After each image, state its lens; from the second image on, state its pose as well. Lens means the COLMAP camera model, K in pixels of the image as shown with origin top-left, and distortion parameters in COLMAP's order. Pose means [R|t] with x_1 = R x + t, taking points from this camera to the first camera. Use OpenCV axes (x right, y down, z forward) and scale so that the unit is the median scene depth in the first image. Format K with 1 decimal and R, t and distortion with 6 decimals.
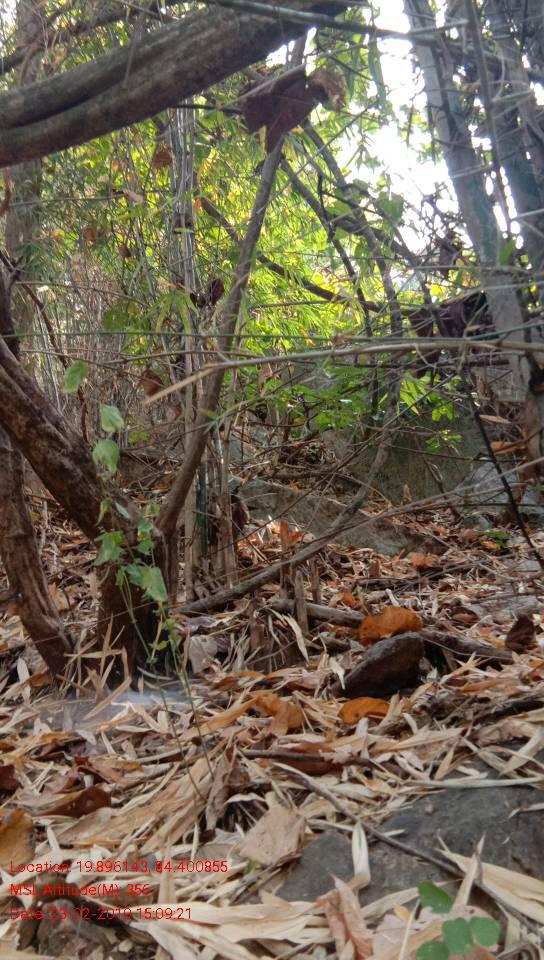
lens RADIAL K [[759.0, 0, 271.2], [0, 759.0, 487.6], [0, 0, 1]] dist [0.114744, -0.184220]
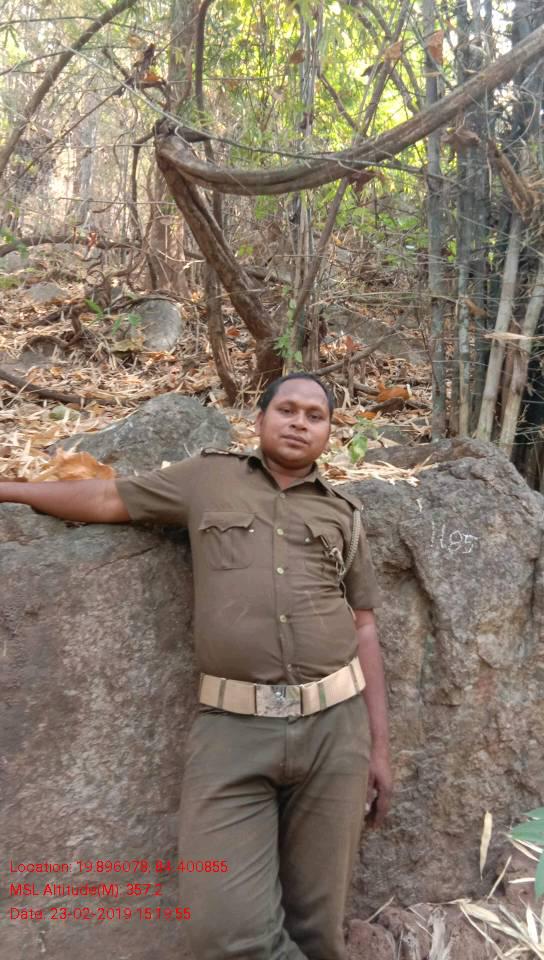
lens RADIAL K [[759.0, 0, 271.2], [0, 759.0, 487.6], [0, 0, 1]] dist [0.114744, -0.184220]
pose [[0.990272, 0.118098, -0.073586, 0.009445], [-0.095799, 0.962182, 0.255005, -0.049620], [0.100919, -0.245475, 0.964136, -0.759471]]
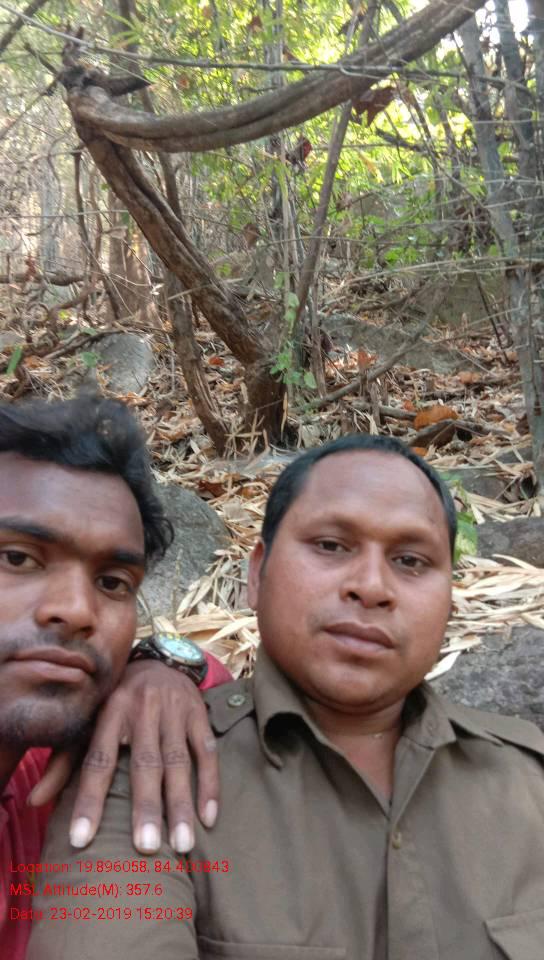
lens RADIAL K [[755.0, 0, 256.8], [0, 755.0, 490.3], [0, 0, 1]] dist [0.120569, -0.185400]
pose [[0.994980, 0.005635, -0.099915, -0.032121], [0.017043, 0.974287, 0.224666, -0.015316], [0.098611, -0.225241, 0.969300, -0.374897]]
